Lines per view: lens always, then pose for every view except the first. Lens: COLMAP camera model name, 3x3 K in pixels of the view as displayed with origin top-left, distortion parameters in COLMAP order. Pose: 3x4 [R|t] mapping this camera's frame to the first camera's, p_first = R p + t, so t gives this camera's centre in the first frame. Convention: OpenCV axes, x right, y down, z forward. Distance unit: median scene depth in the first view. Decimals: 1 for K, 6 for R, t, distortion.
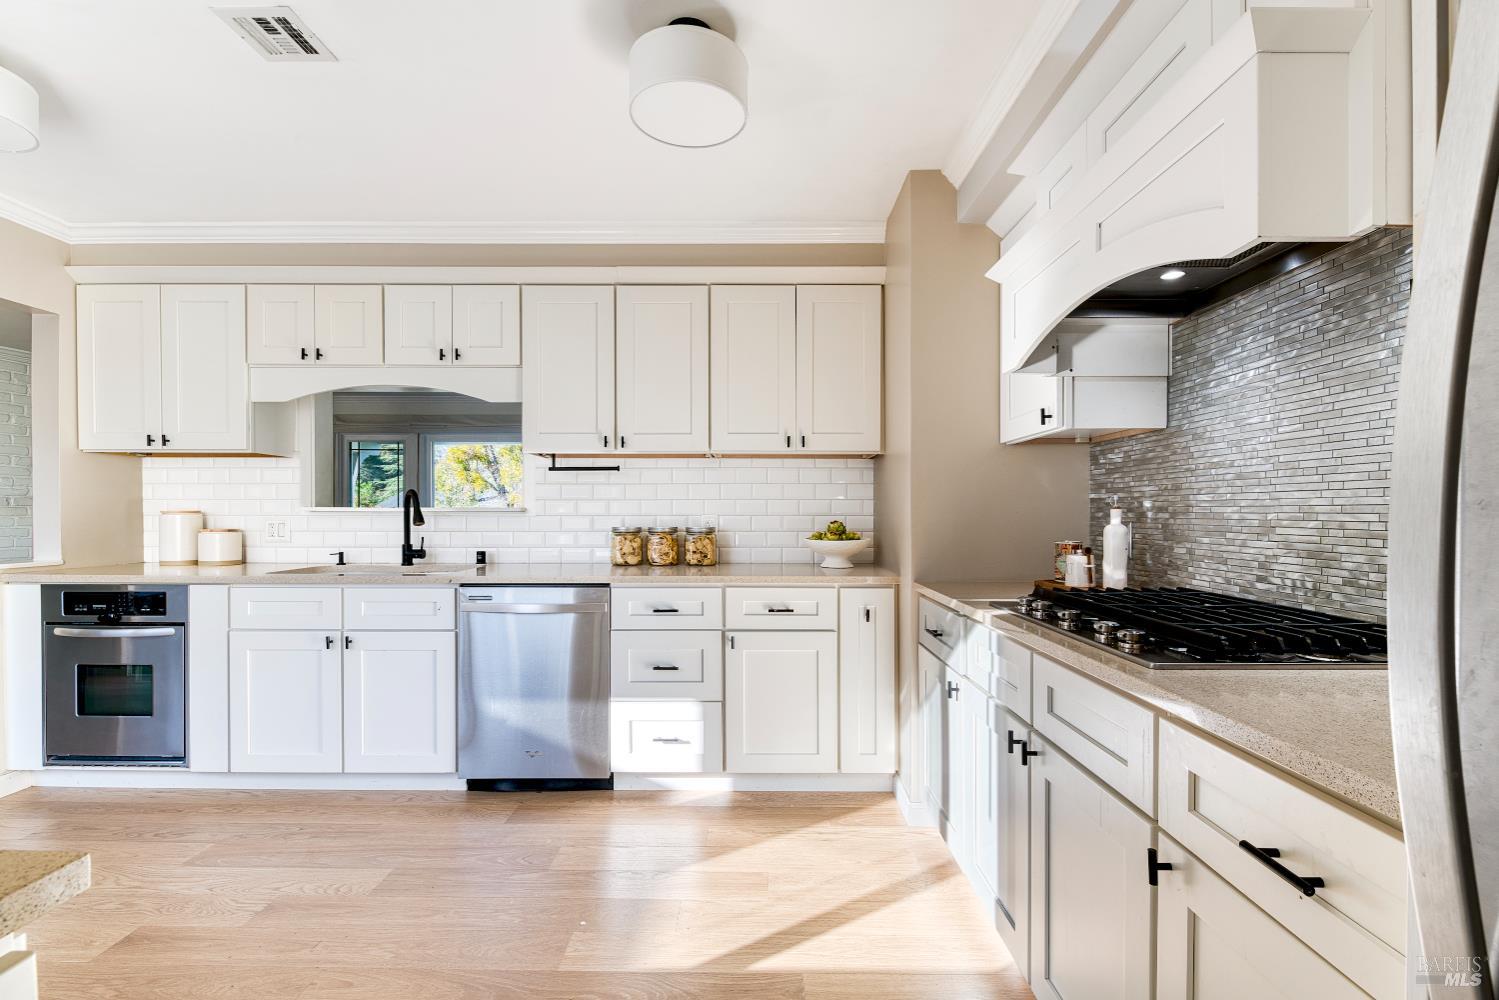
lens RADIAL K [[657.1, 0, 752.5], [0, 657.1, 512.1], [0, 0, 1]] dist [0.000502, -0.002134]
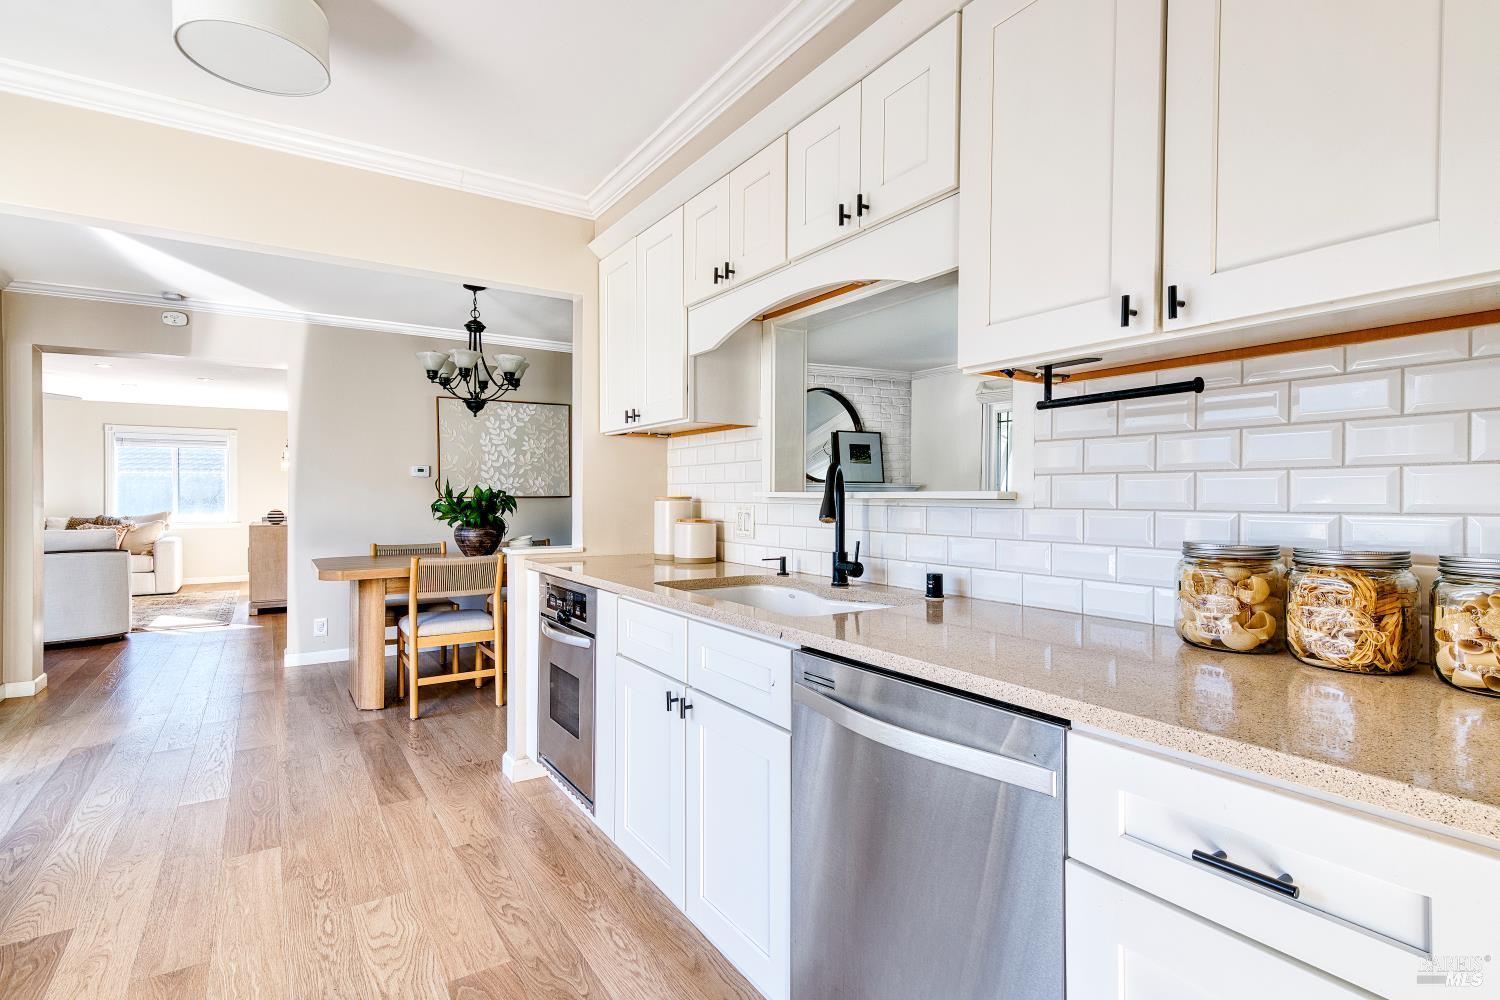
lens RADIAL K [[751.7, 0, 757.5], [0, 751.7, 495.0], [0, 0, 1]] dist [0.015312, -0.000721]
pose [[0.556481, 0.000982, -0.830860, 0.013628], [-0.002457, 0.999997, -0.000464, -0.003343], [0.830857, 0.002299, 0.556481, 0.548231]]
